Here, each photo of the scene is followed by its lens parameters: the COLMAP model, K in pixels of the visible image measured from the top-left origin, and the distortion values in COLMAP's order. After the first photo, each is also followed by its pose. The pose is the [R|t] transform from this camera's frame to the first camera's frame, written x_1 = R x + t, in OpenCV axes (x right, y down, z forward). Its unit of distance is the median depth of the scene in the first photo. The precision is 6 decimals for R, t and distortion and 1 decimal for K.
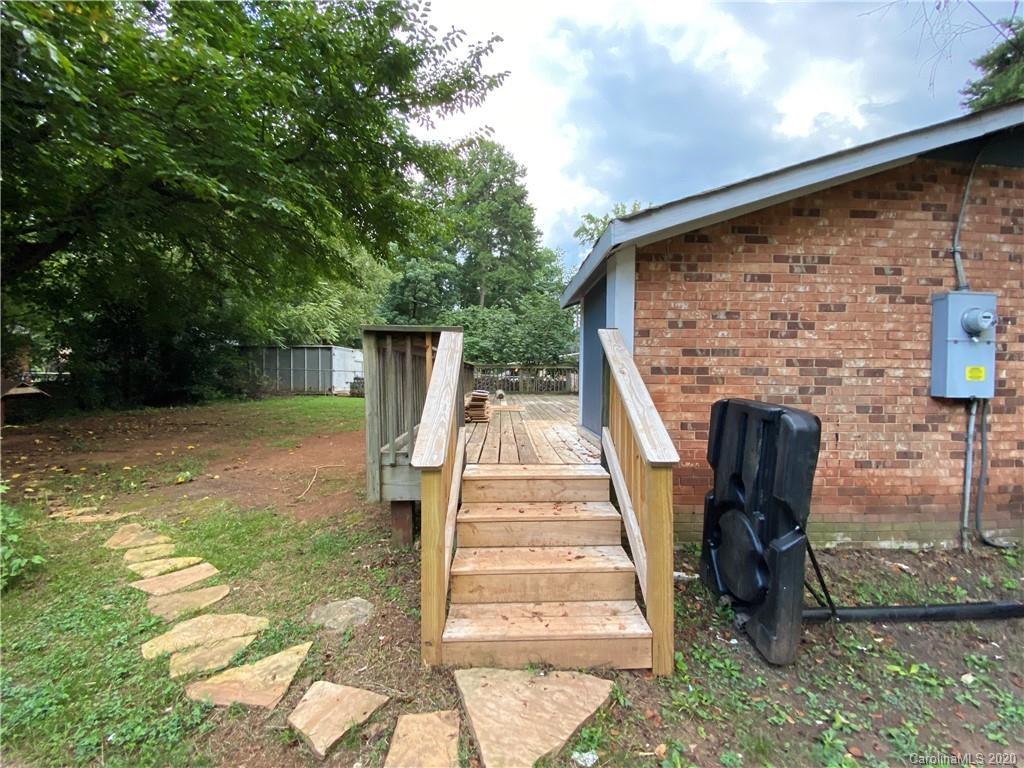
lens RADIAL K [[419.8, 0, 511.6], [0, 419.8, 385.8], [0, 0, 1]] dist [0.032846, -0.026895]
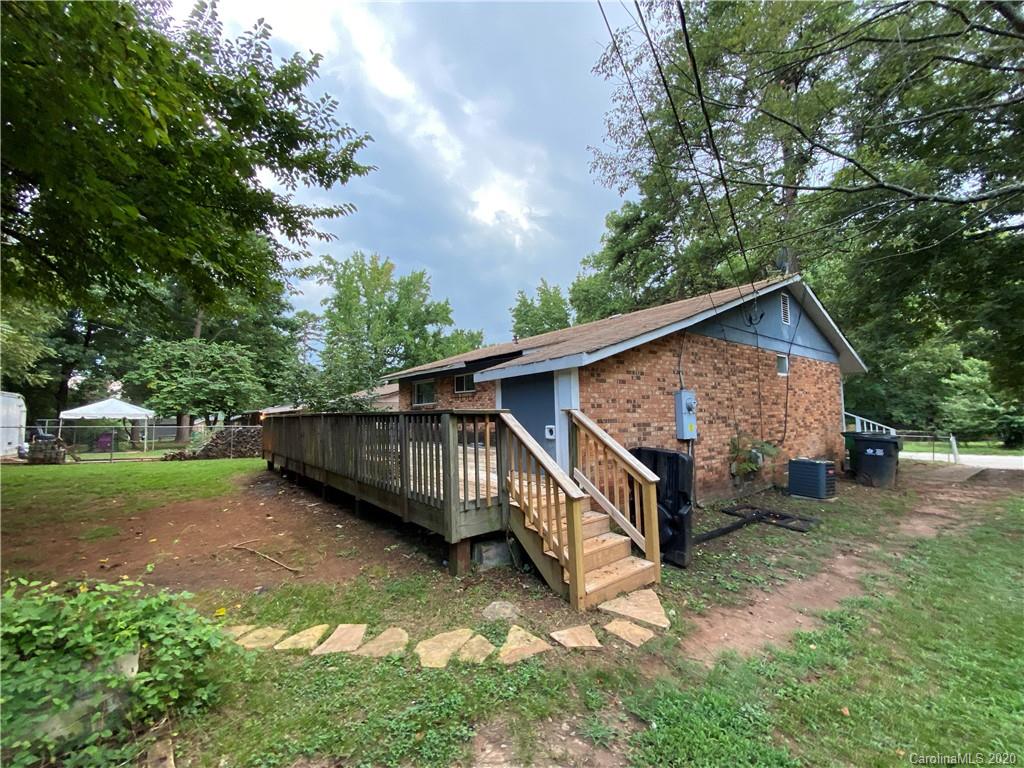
lens RADIAL K [[419.8, 0, 511.6], [0, 419.8, 385.8], [0, 0, 1]] dist [0.032846, -0.026895]
pose [[0.798225, 0.021098, 0.601989, -0.956207], [0.035941, 0.995938, -0.082561, -0.095978], [-0.601286, 0.087538, 0.794225, -0.206535]]
